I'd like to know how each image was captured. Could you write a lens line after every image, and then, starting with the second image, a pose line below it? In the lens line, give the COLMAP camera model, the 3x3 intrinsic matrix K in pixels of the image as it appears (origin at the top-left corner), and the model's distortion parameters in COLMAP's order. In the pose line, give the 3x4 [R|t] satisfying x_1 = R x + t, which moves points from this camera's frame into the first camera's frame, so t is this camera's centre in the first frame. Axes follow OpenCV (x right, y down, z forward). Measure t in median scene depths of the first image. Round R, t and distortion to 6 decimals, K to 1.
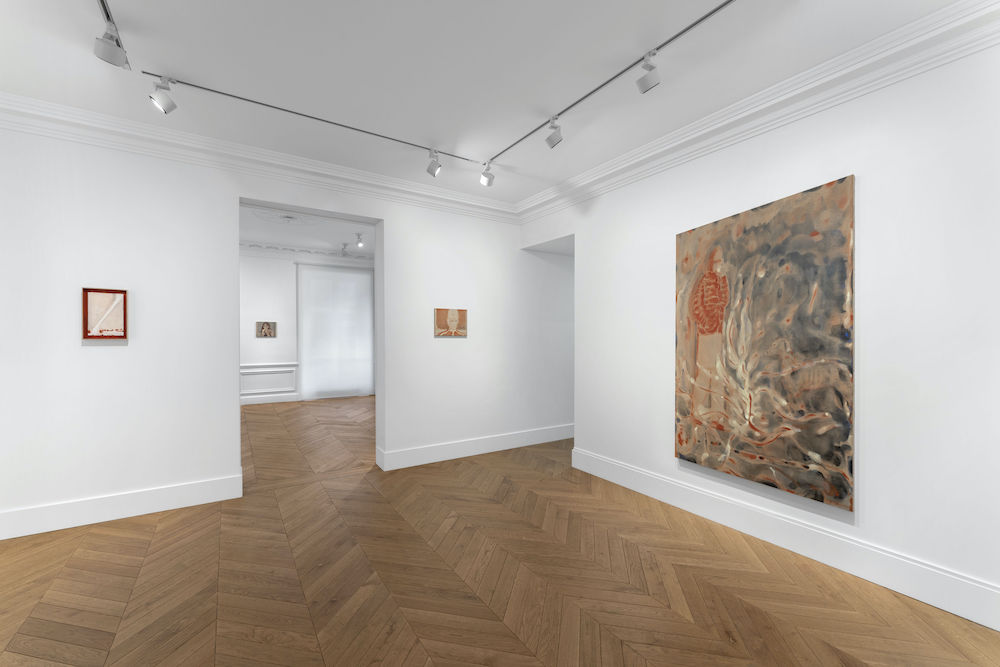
lens RADIAL K [[411.5, 0, 499.7], [0, 411.5, 333.9], [0, 0, 1]] dist [-0.001503, -0.000133]
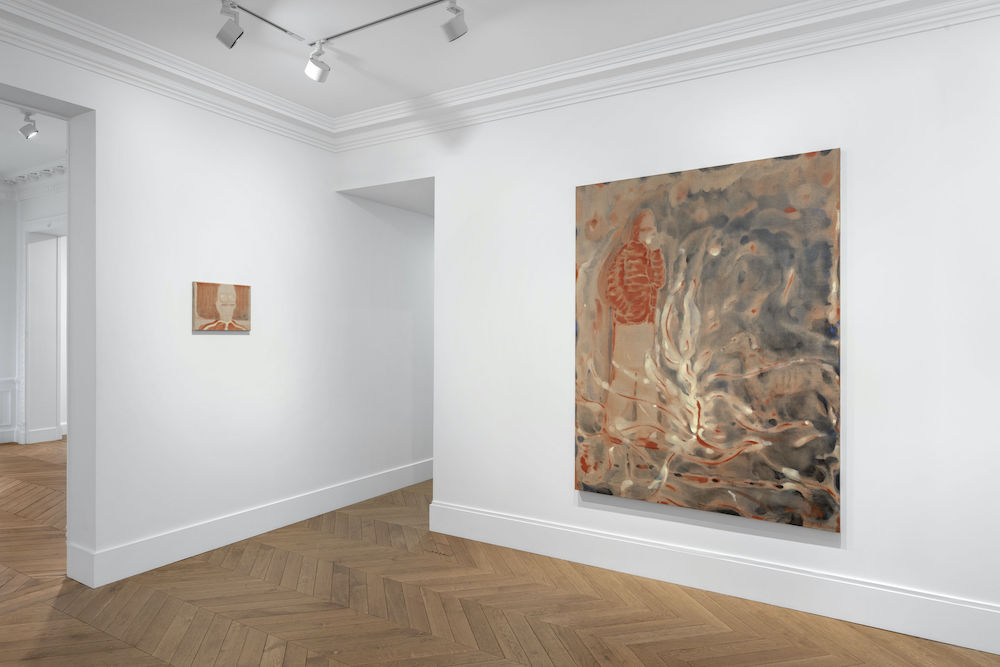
lens RADIAL K [[621.1, 0, 512.7], [0, 621.1, 311.3], [0, 0, 1]] dist [0.007719, -0.000465]
pose [[0.892375, -0.012840, 0.451111, -0.338611], [0.011405, 0.999918, 0.005899, -0.052231], [-0.451150, -0.000119, 0.892448, 0.122438]]
